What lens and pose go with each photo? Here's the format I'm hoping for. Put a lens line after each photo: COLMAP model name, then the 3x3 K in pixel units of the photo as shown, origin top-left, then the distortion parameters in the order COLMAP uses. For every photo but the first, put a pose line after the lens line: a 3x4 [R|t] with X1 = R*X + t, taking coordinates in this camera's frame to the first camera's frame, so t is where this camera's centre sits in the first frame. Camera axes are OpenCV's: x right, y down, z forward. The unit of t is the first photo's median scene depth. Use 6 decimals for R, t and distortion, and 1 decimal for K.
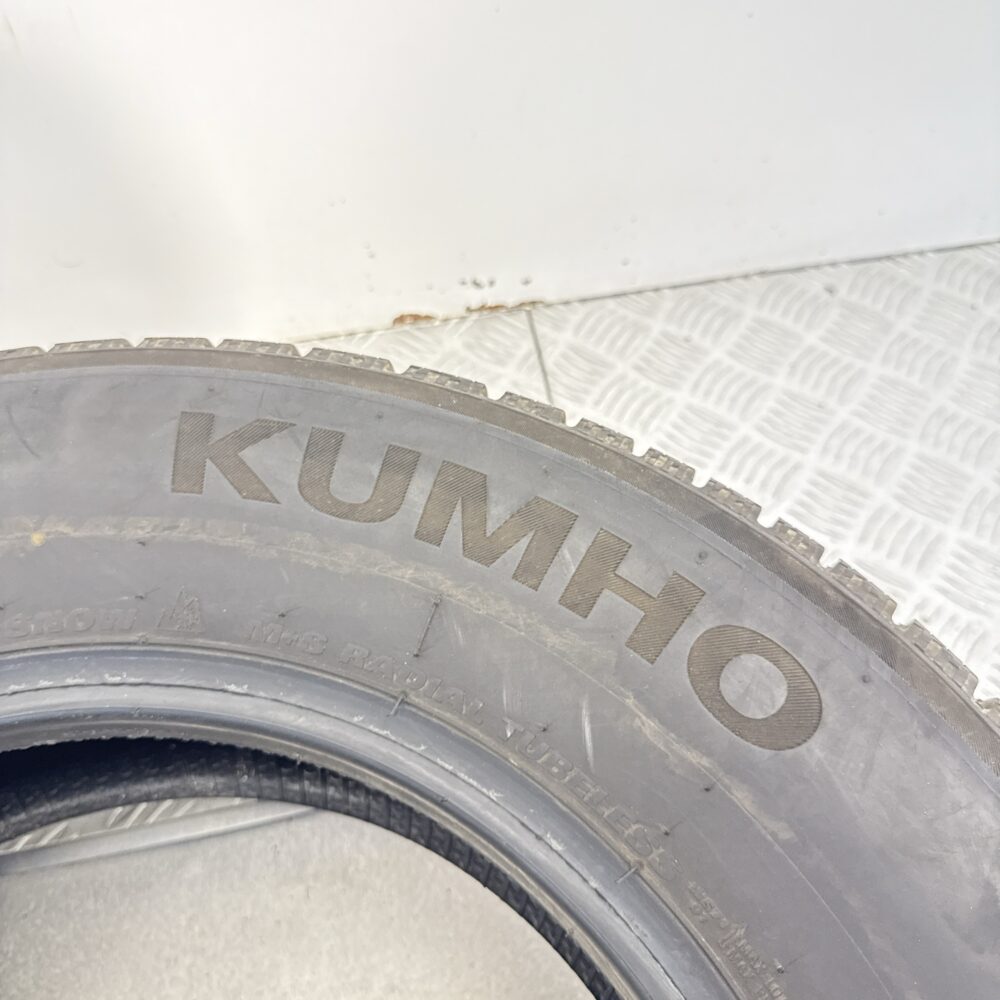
lens RADIAL K [[999.3, 0, 500.0], [0, 999.3, 500.0], [0, 0, 1]] dist [0.155770, -0.503567]
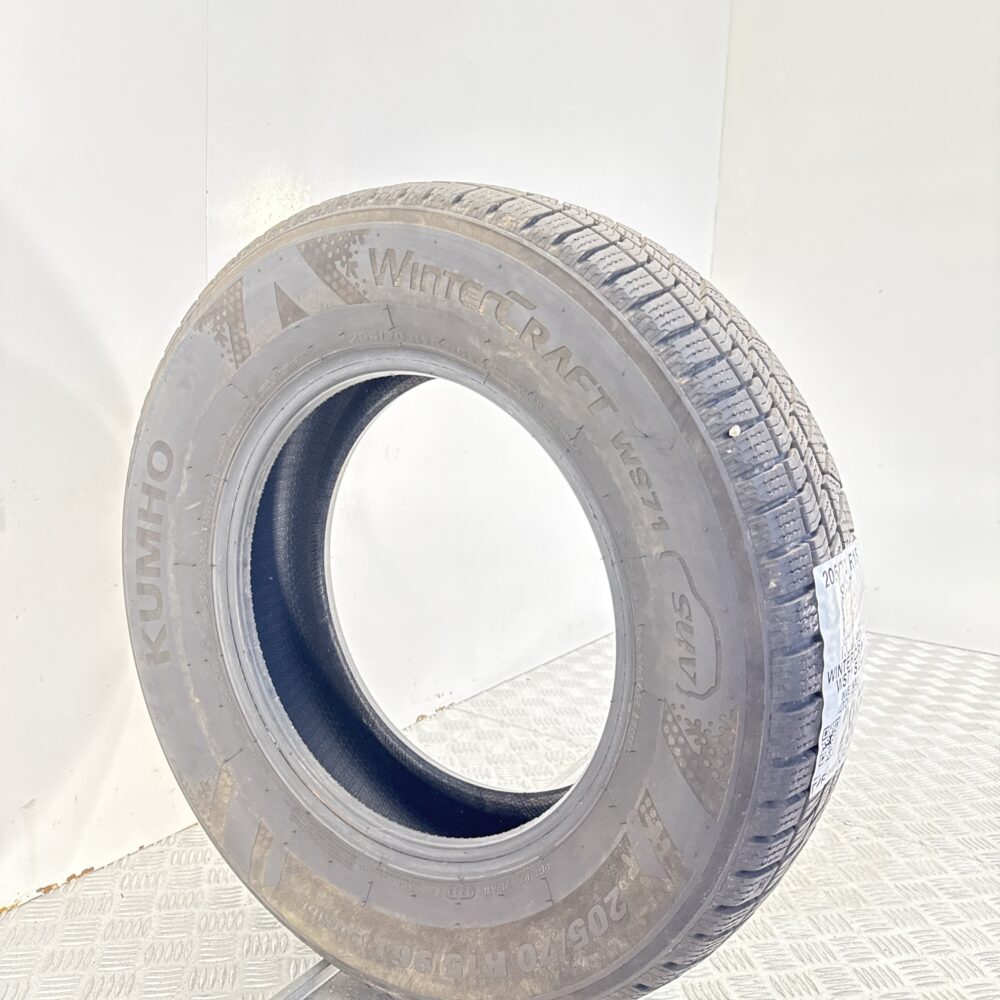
lens RADIAL K [[999.3, 0, 500.0], [0, 999.3, 500.0], [0, 0, 1]] dist [0.155770, -0.503567]
pose [[-0.275612, -0.958934, 0.066953, -0.363030], [0.951151, -0.282128, -0.125362, 1.511355], [0.139103, 0.029131, 0.989849, -1.937434]]
